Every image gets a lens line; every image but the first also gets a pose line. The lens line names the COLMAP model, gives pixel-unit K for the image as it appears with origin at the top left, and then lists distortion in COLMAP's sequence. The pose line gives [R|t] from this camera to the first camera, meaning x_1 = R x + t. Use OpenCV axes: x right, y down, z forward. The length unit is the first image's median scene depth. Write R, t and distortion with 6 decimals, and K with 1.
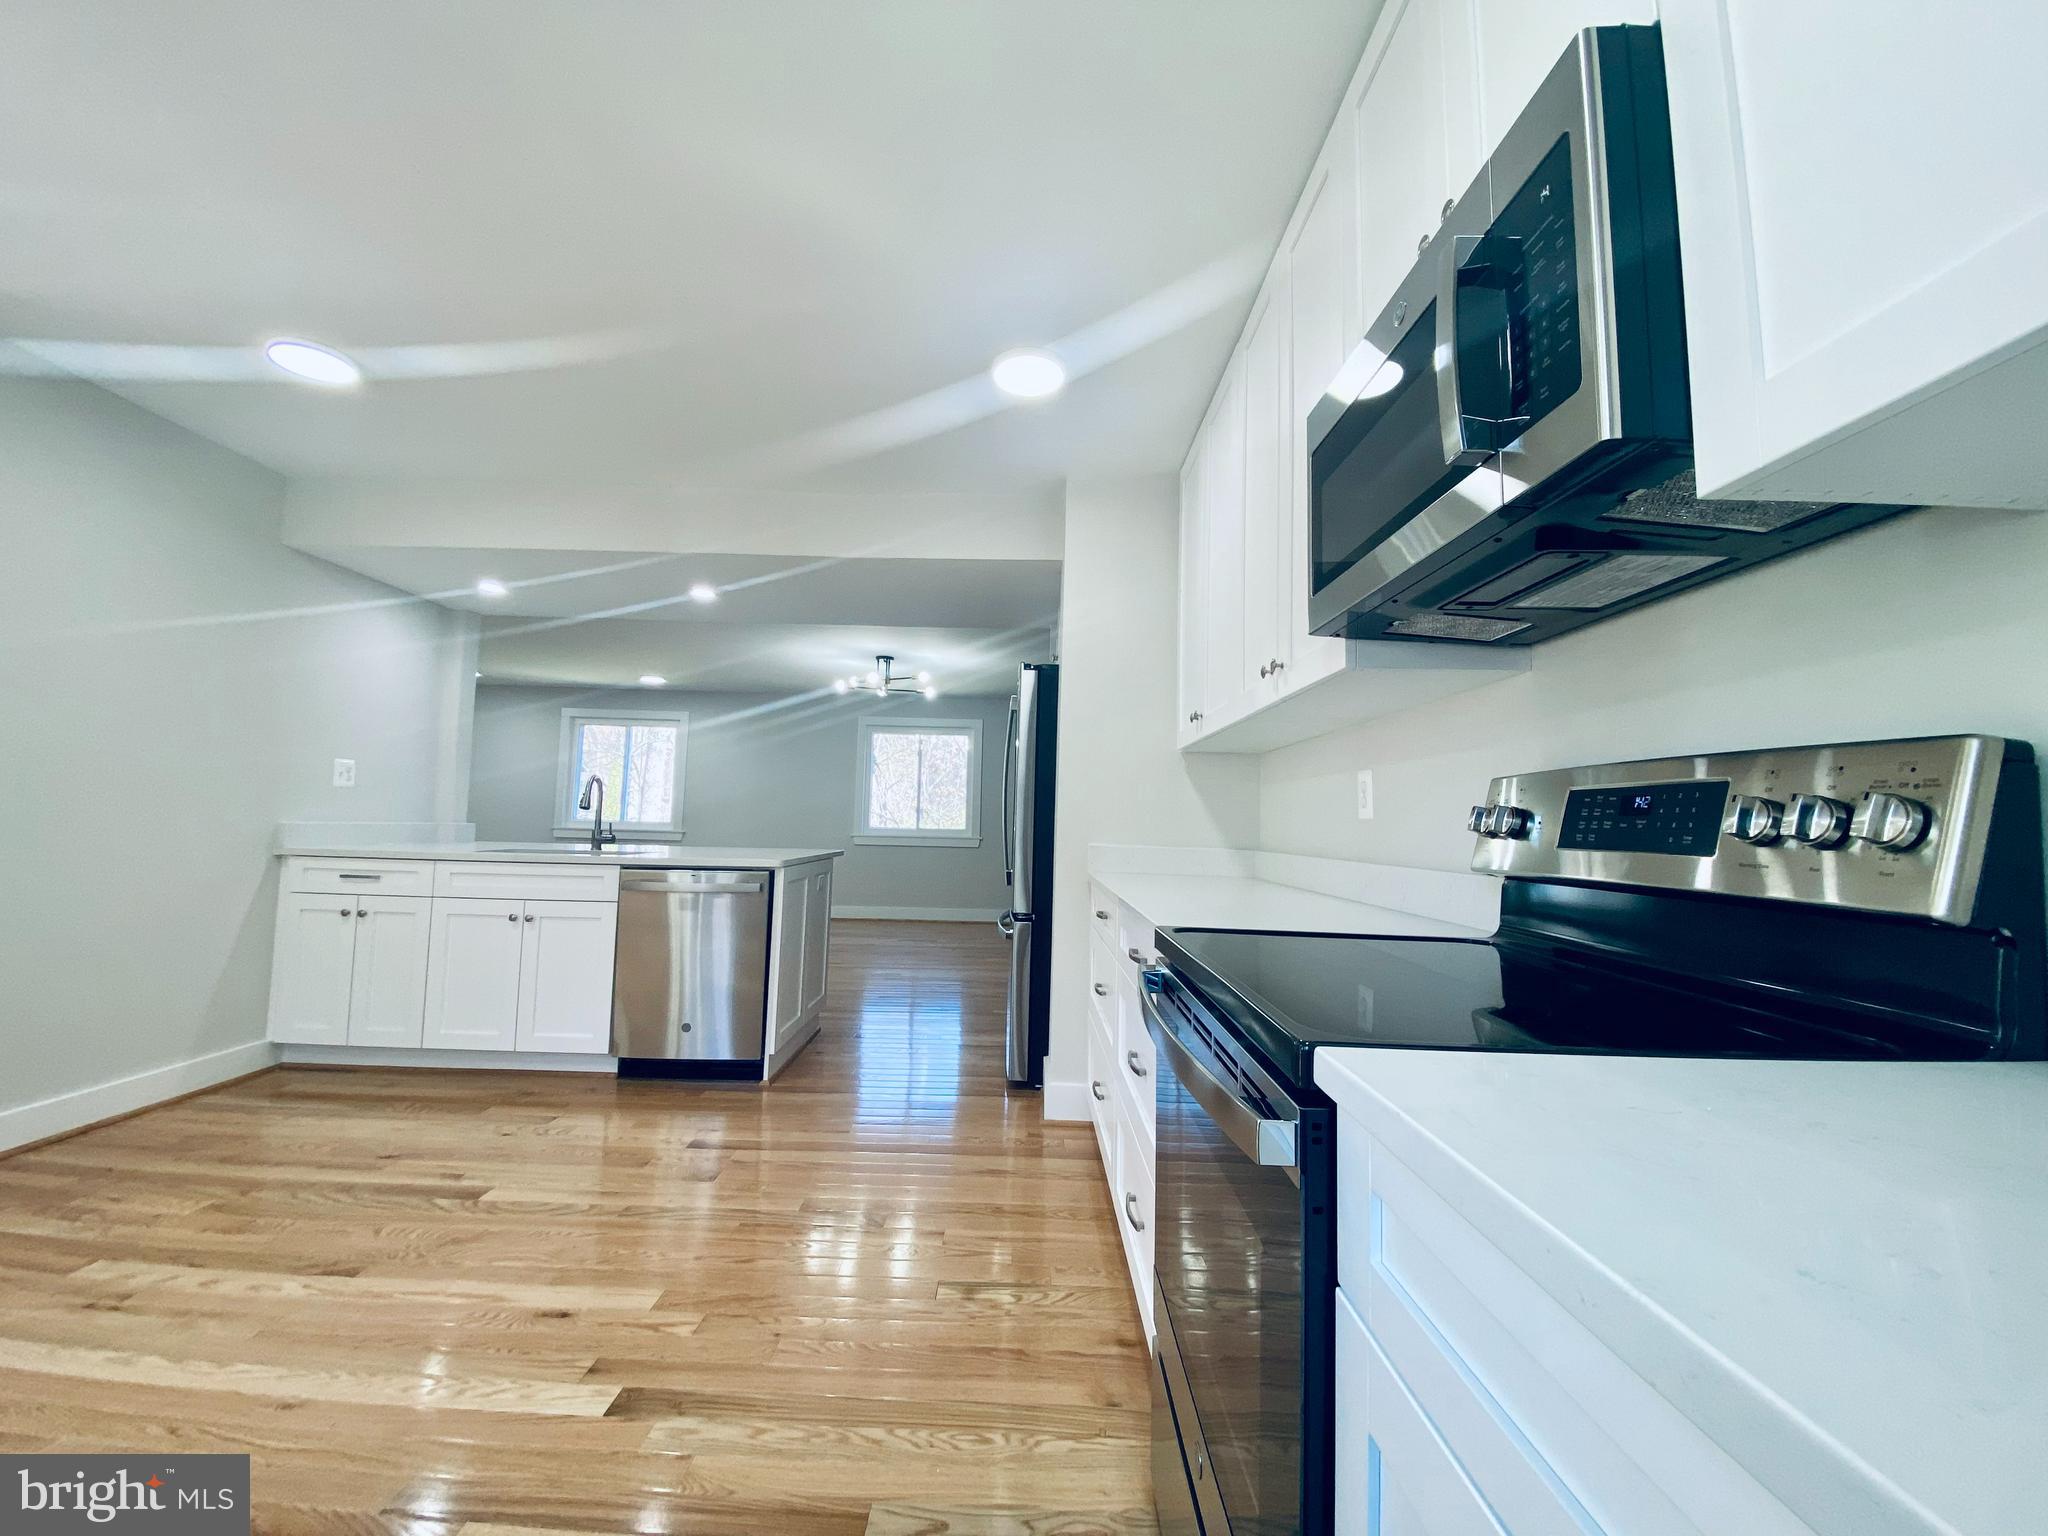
lens RADIAL K [[826.1, 0, 1020.7], [0, 826.1, 757.5], [0, 0, 1]] dist [0.012613, -0.016609]
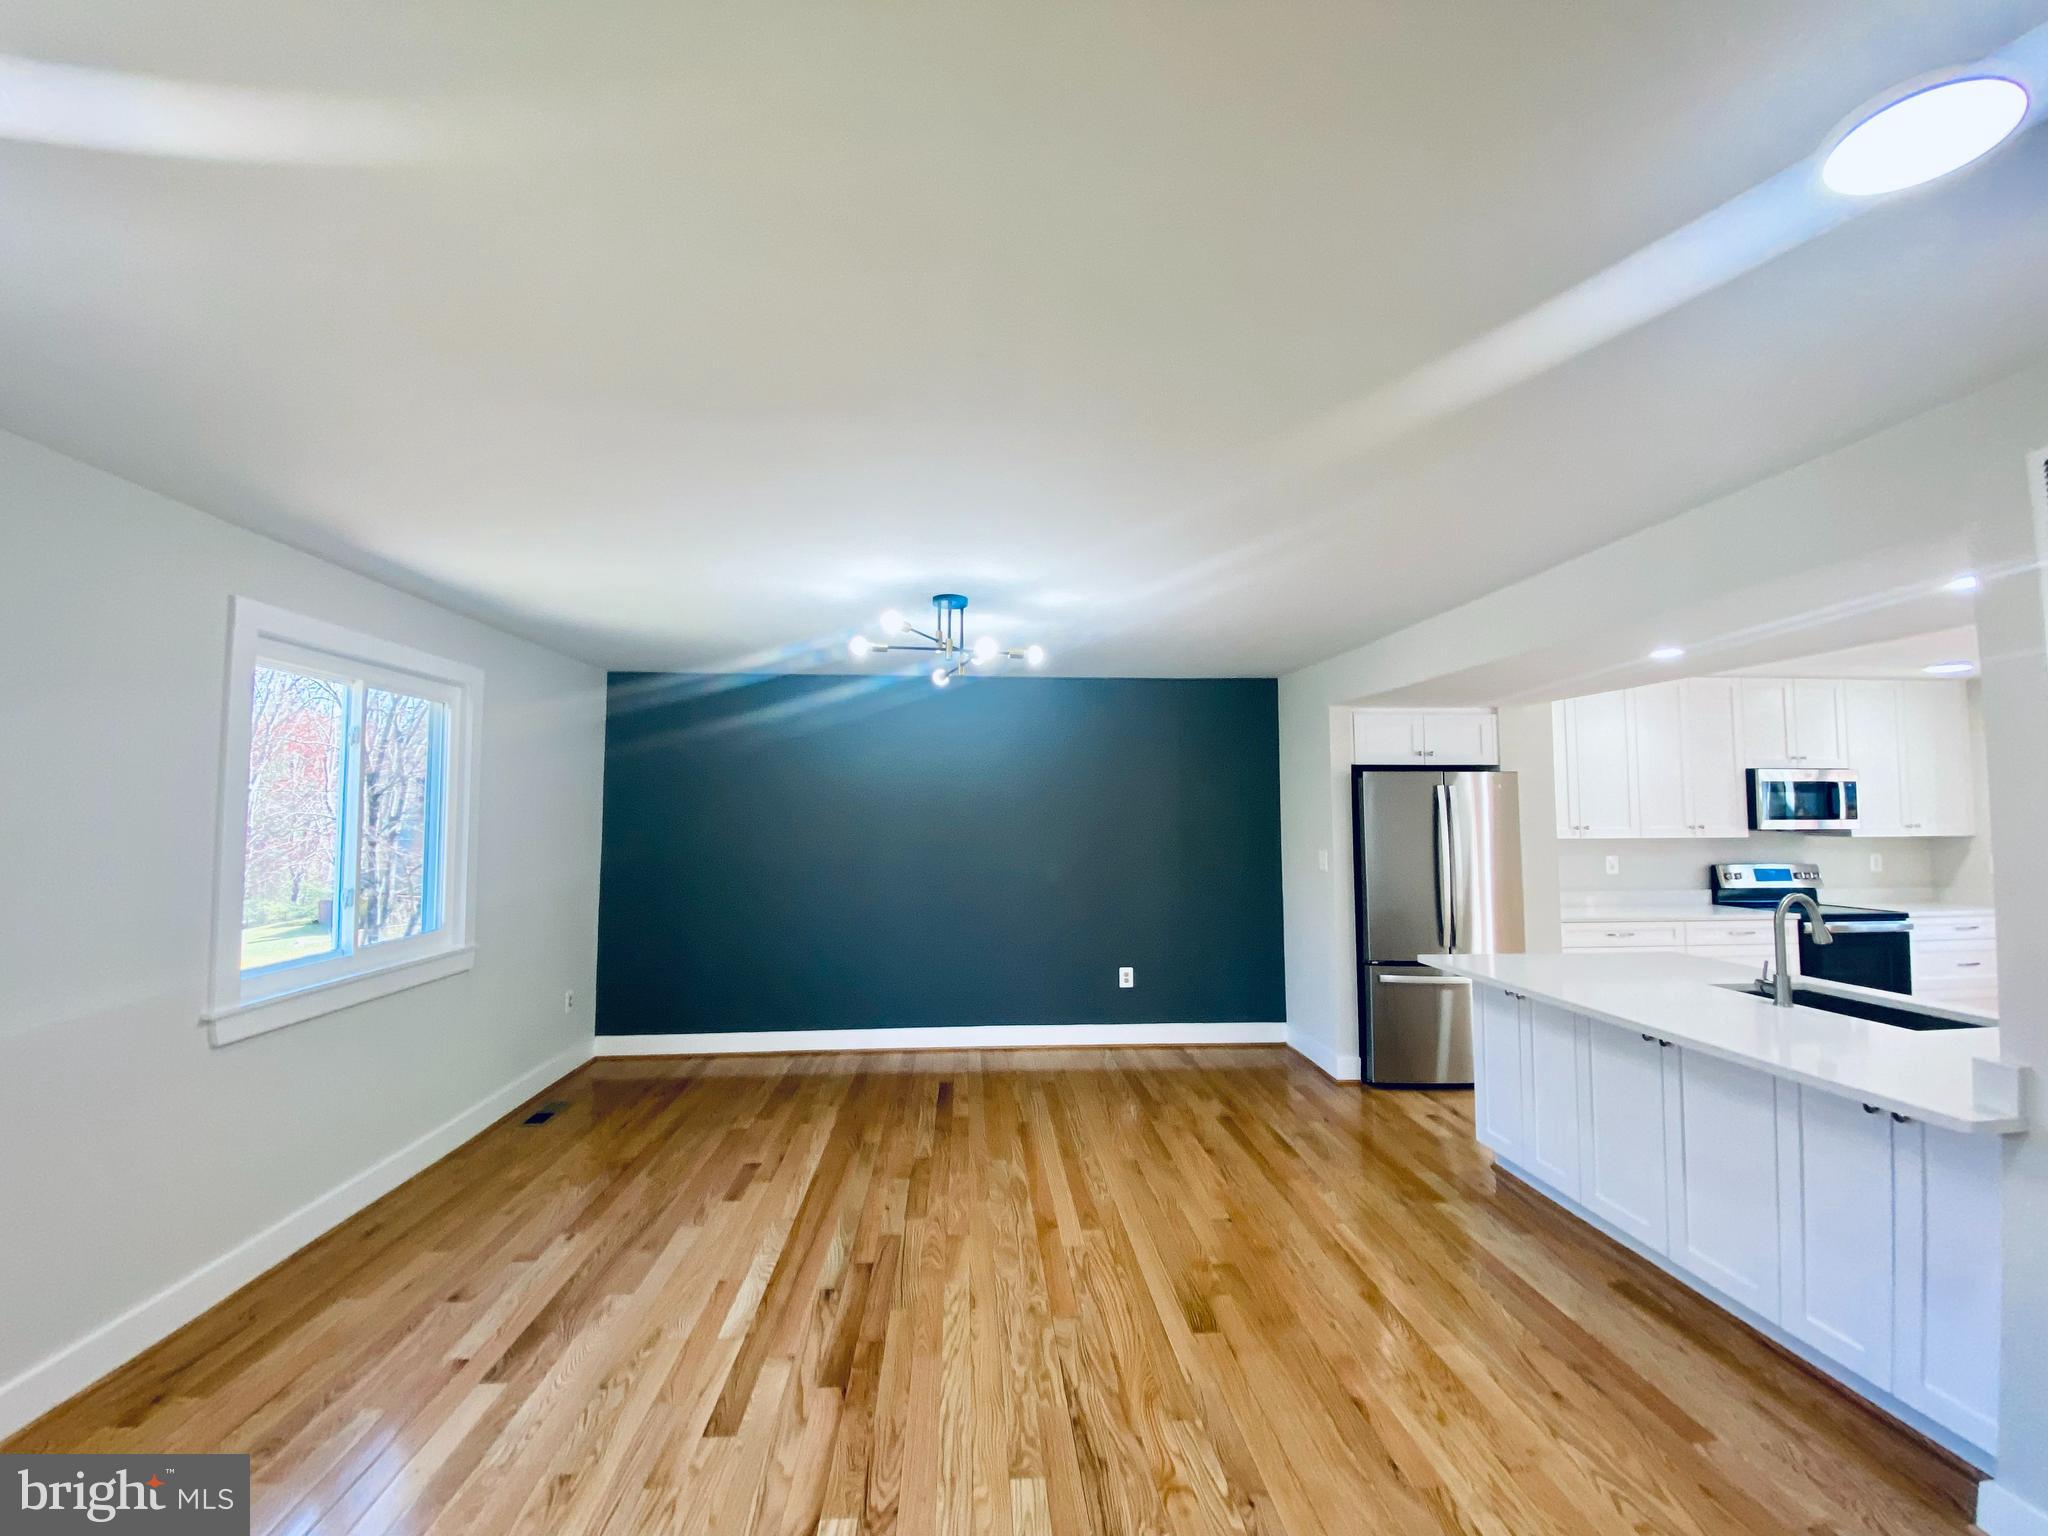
lens RADIAL K [[822.5, 0, 1024.0], [0, 822.5, 768.0], [0, 0, 1]] dist [0.028081, -0.024441]
pose [[-0.080428, 0.032558, 0.996229, -1.344844], [-0.081951, 0.995867, -0.039163, -0.002403], [-0.993386, -0.084791, -0.077427, 2.001394]]
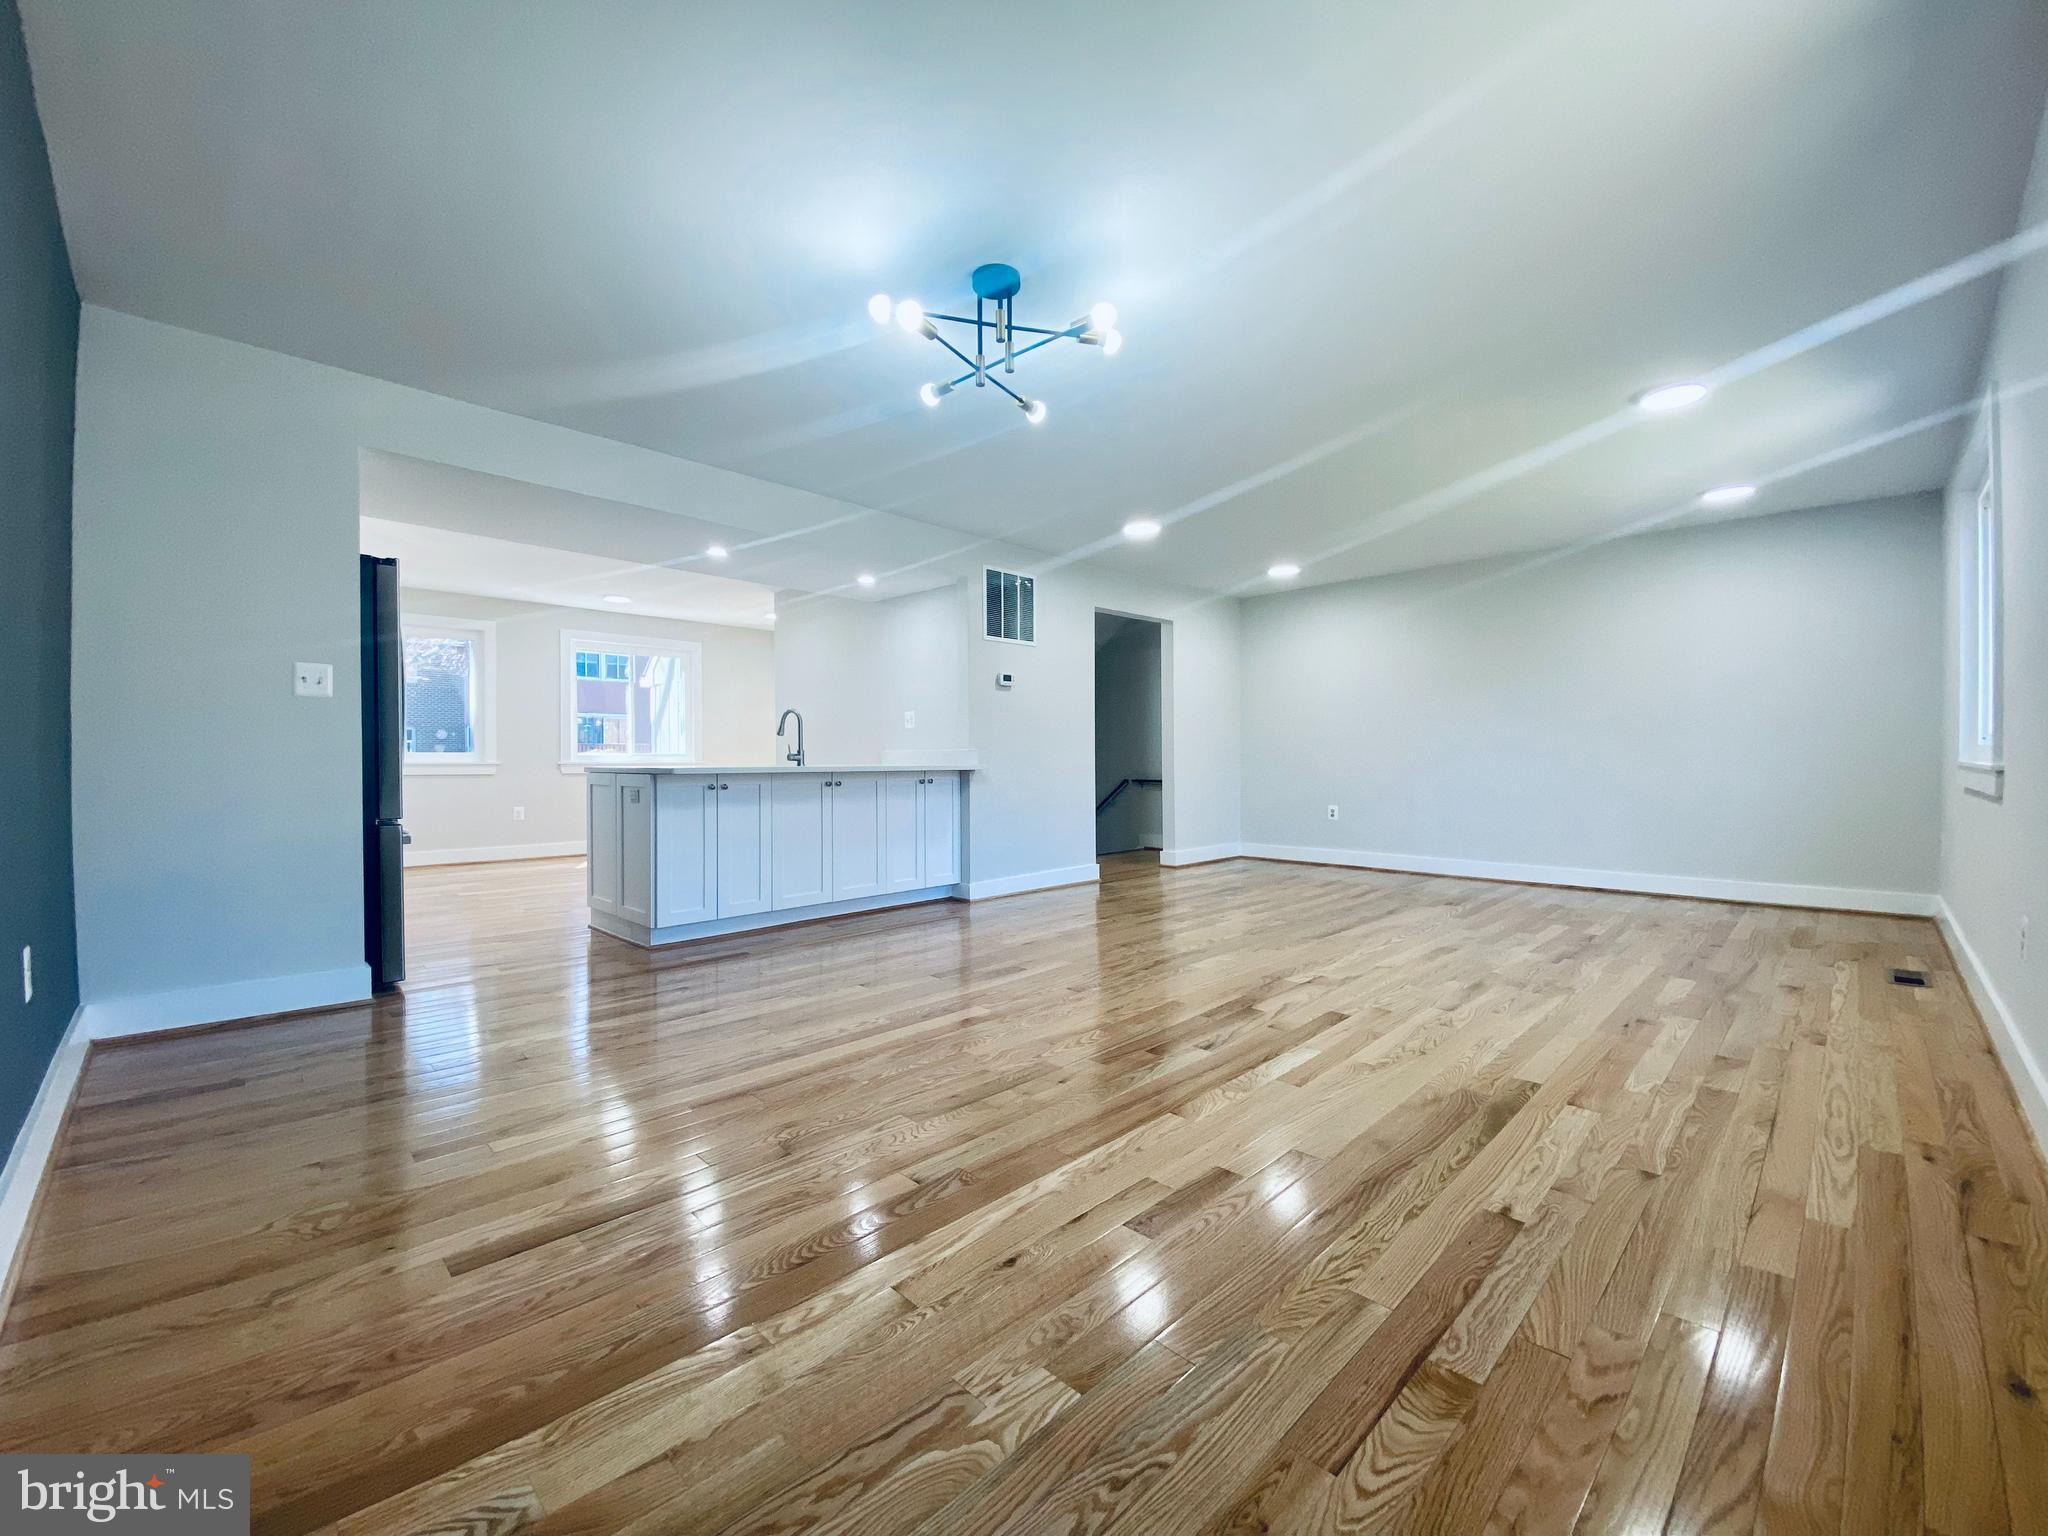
lens RADIAL K [[822.5, 0, 1024.0], [0, 822.5, 768.0], [0, 0, 1]] dist [0.028081, -0.024441]
pose [[-0.701619, -0.018211, -0.712320, 0.186328], [0.039531, 0.997139, -0.064429, 0.253383], [0.711455, -0.073364, -0.698892, 2.541593]]
